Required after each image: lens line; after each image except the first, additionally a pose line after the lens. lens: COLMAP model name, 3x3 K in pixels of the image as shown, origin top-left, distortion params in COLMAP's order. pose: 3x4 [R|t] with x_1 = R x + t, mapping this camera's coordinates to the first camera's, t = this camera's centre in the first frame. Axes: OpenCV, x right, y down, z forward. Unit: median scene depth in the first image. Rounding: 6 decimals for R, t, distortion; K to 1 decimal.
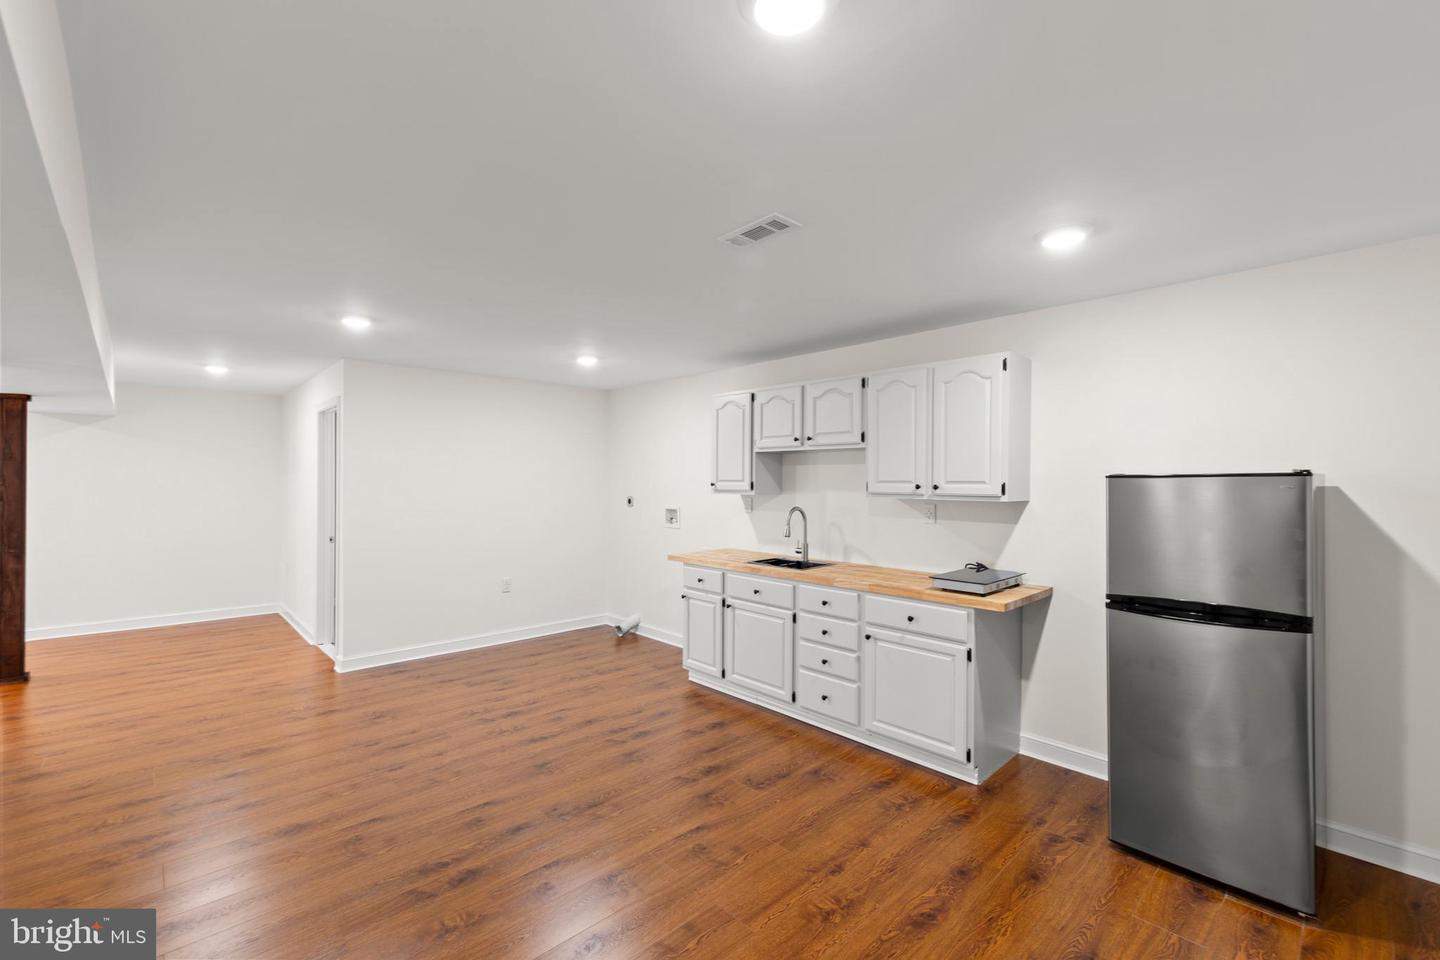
lens RADIAL K [[613.1, 0, 722.9], [0, 613.1, 481.5], [0, 0, 1]] dist [0.007008, -0.000679]
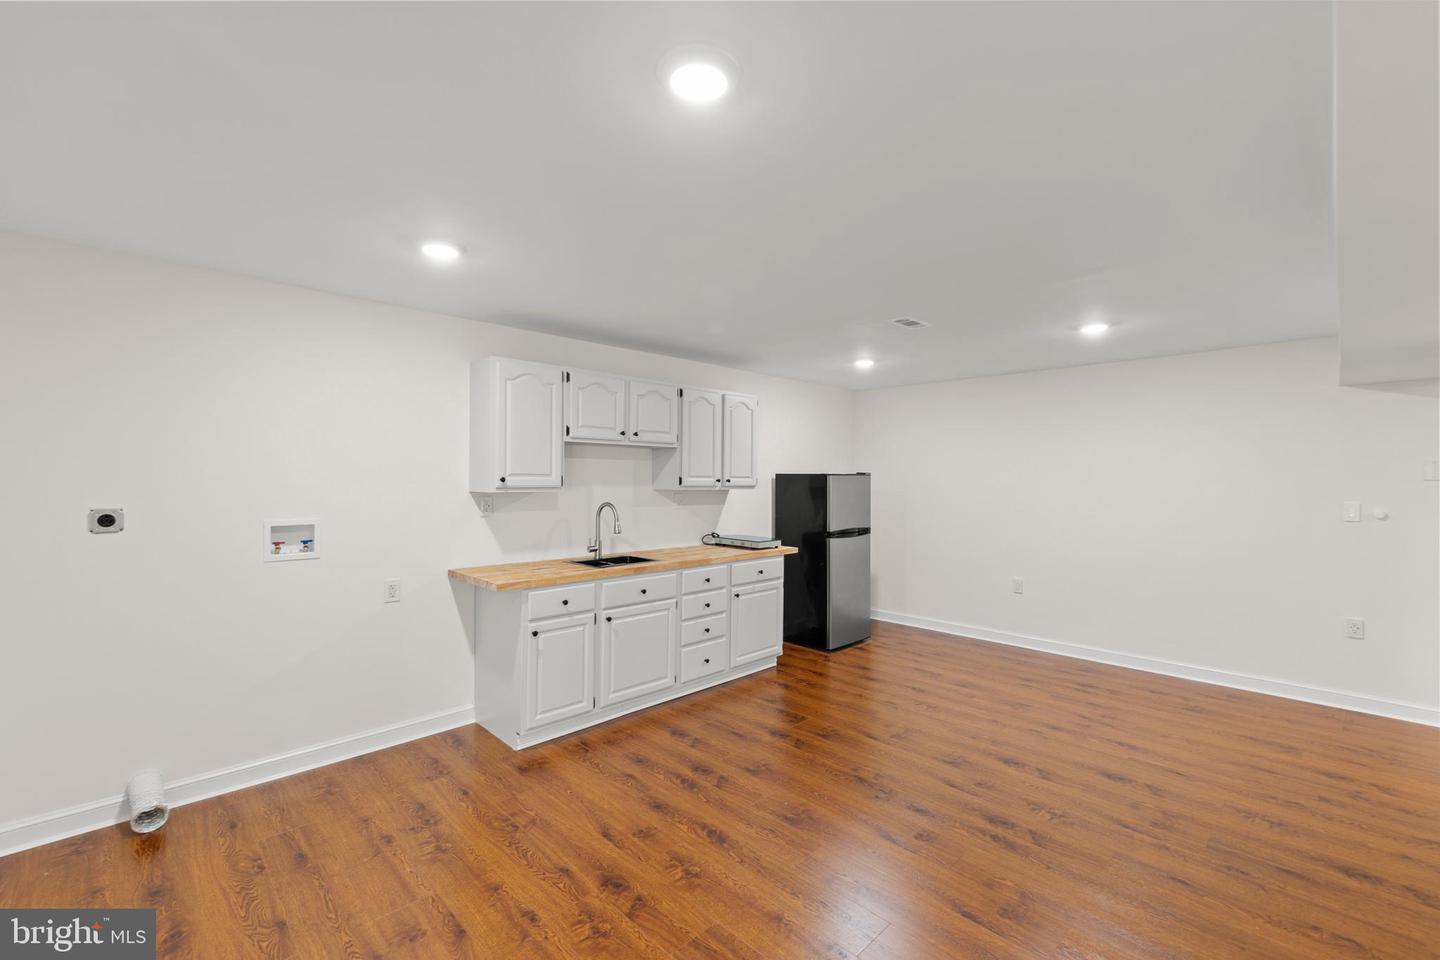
lens RADIAL K [[613.1, 0, 722.3], [0, 613.1, 477.9], [0, 0, 1]] dist [0.007008, -0.000679]
pose [[-0.022920, -0.006669, 0.999715, -0.982002], [-0.007314, 0.999952, 0.006503, -0.005120], [-0.999711, -0.007163, -0.022968, 0.977366]]
